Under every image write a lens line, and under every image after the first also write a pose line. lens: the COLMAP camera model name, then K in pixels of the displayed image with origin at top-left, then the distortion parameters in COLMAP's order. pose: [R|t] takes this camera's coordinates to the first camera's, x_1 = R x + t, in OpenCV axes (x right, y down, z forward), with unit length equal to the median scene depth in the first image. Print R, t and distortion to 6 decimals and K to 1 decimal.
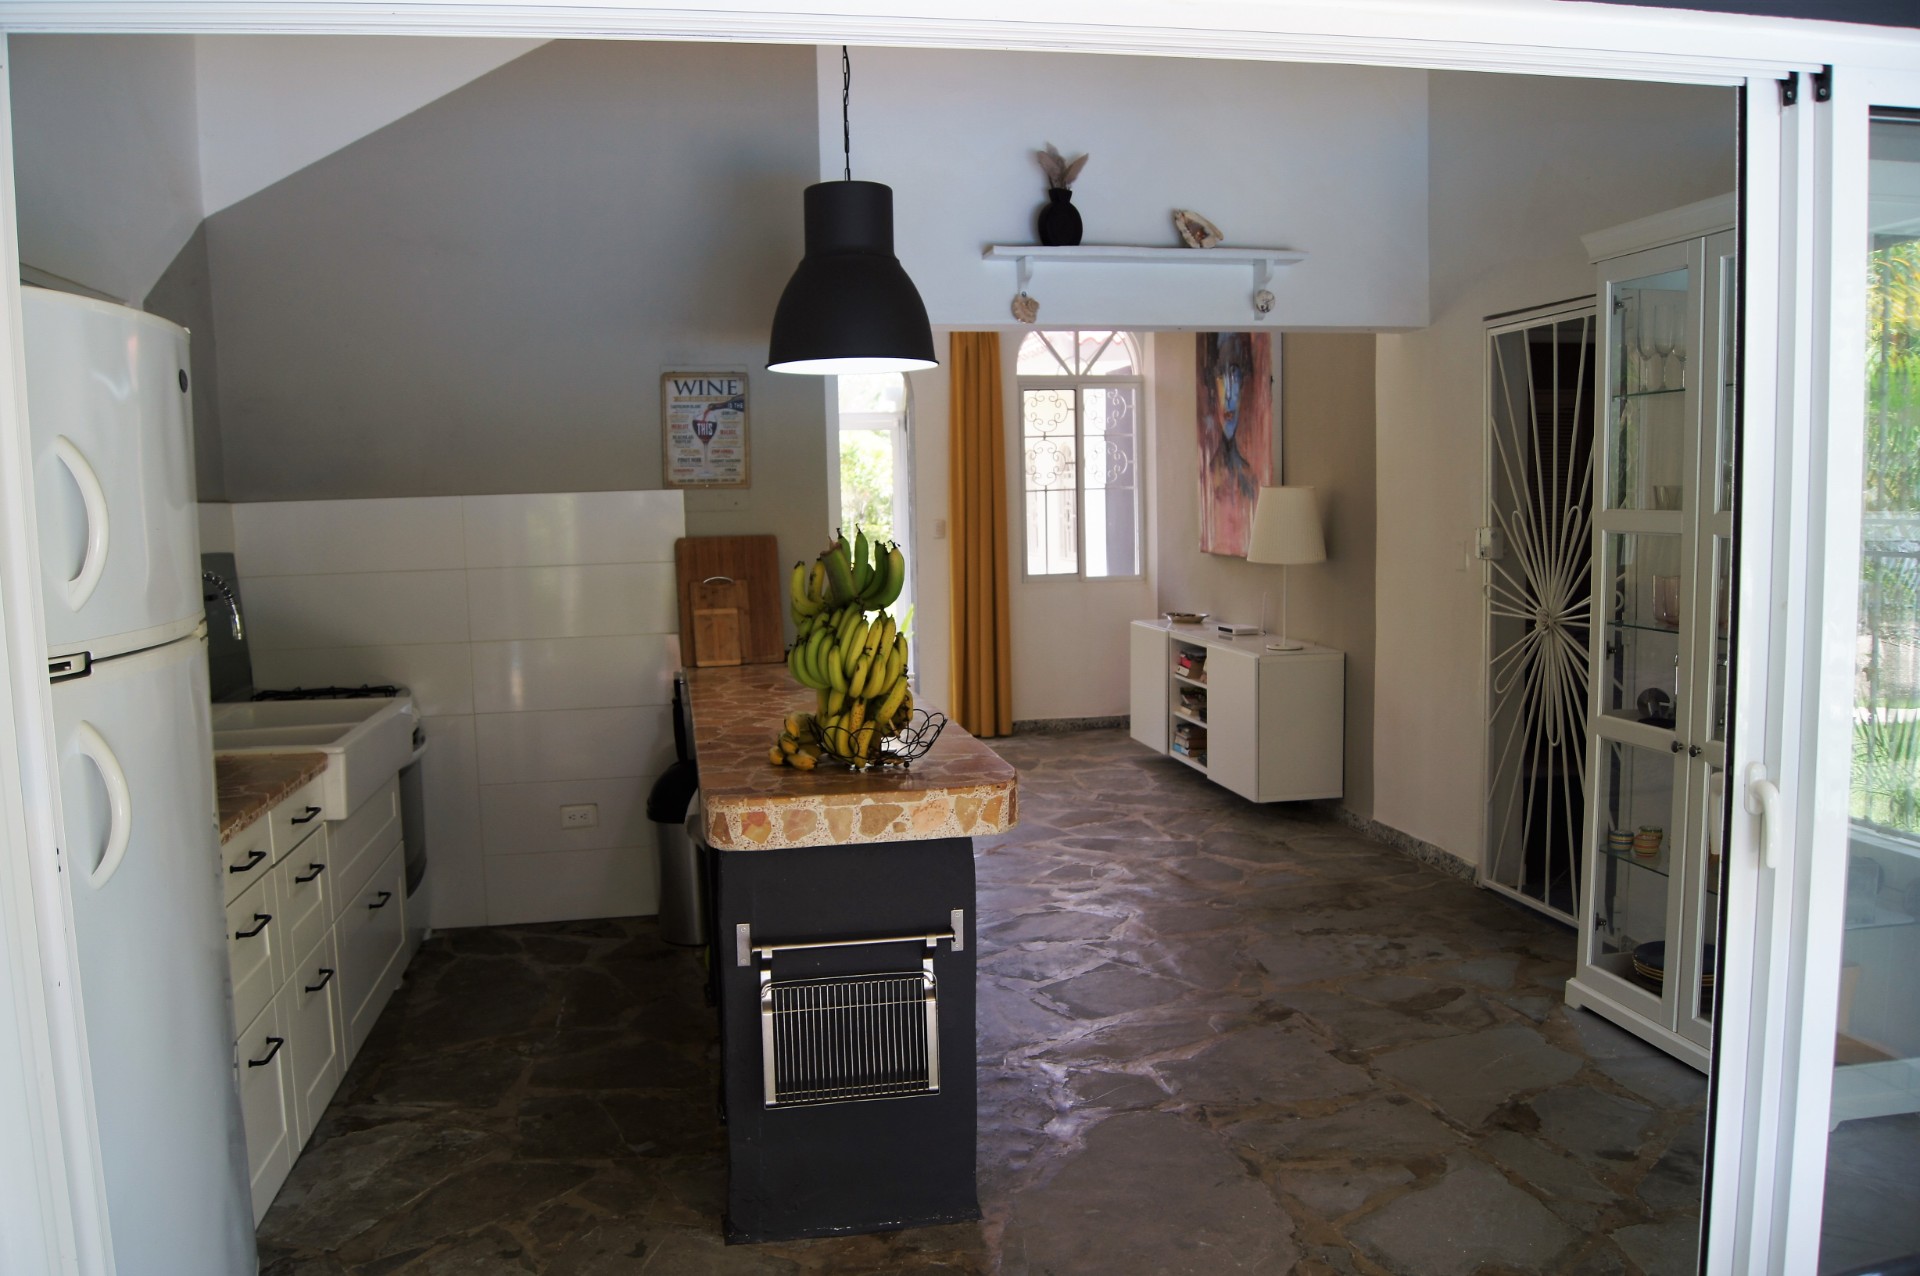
lens RADIAL K [[1475.2, 0, 940.4], [0, 1475.2, 648.6], [0, 0, 1]] dist [-0.087814, 0.019978]
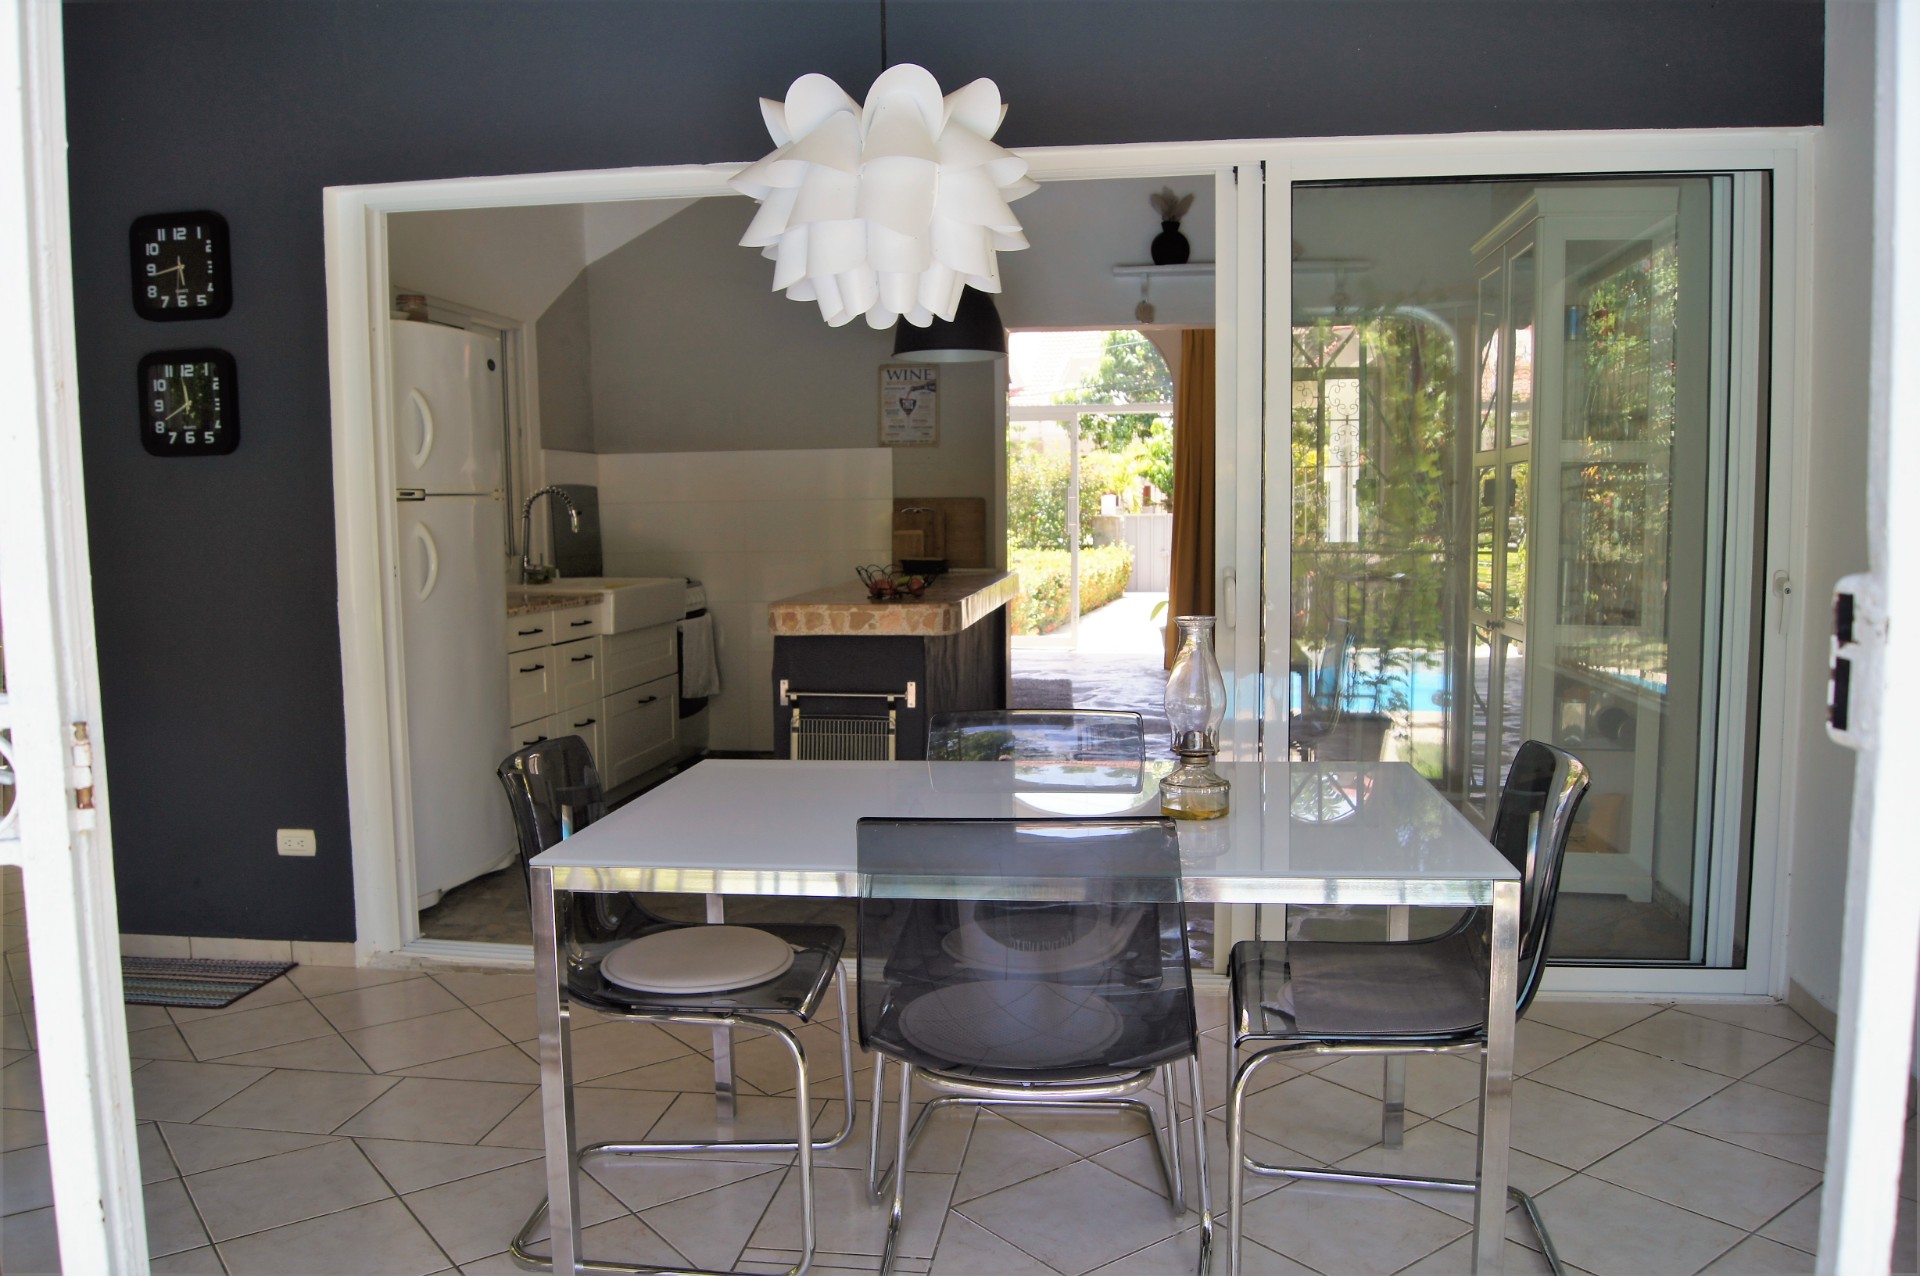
lens RADIAL K [[1475.2, 0, 946.4], [0, 1475.2, 644.1], [0, 0, 1]] dist [-0.087814, 0.019978]
pose [[0.947703, 0.040638, -0.316555, 0.359641], [-0.042808, 0.999083, 0.000100, 0.084666], [0.316269, 0.013456, 0.948574, -0.348035]]
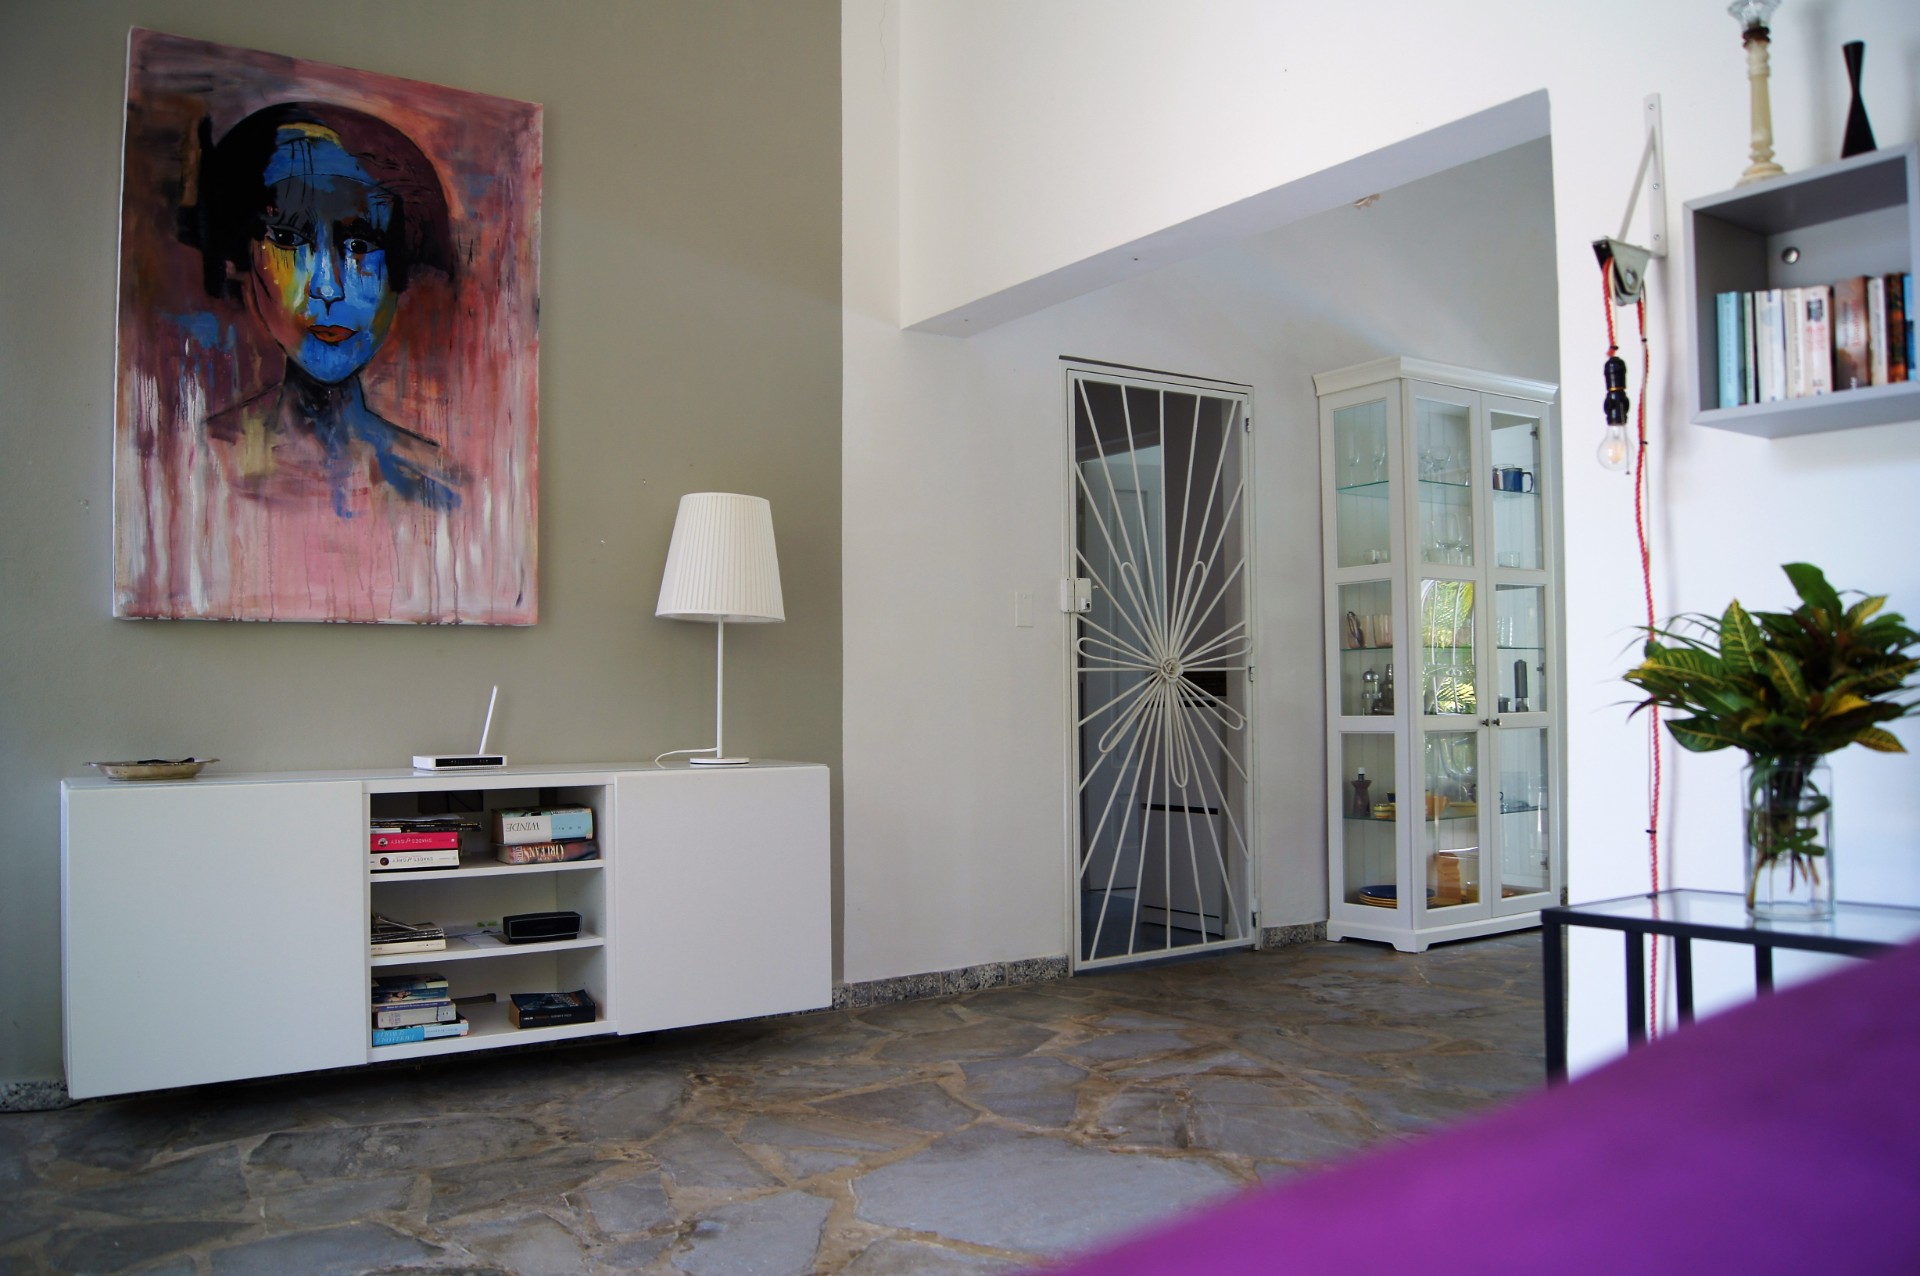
lens RADIAL K [[1475.2, 0, 959.4], [0, 1475.2, 642.4], [0, 0, 1]] dist [-0.087814, 0.019978]
pose [[-0.397263, 0.051933, 0.916234, -0.514945], [0.110040, 0.993890, -0.008623, -0.047880], [-0.911084, 0.097397, -0.400550, 1.626502]]
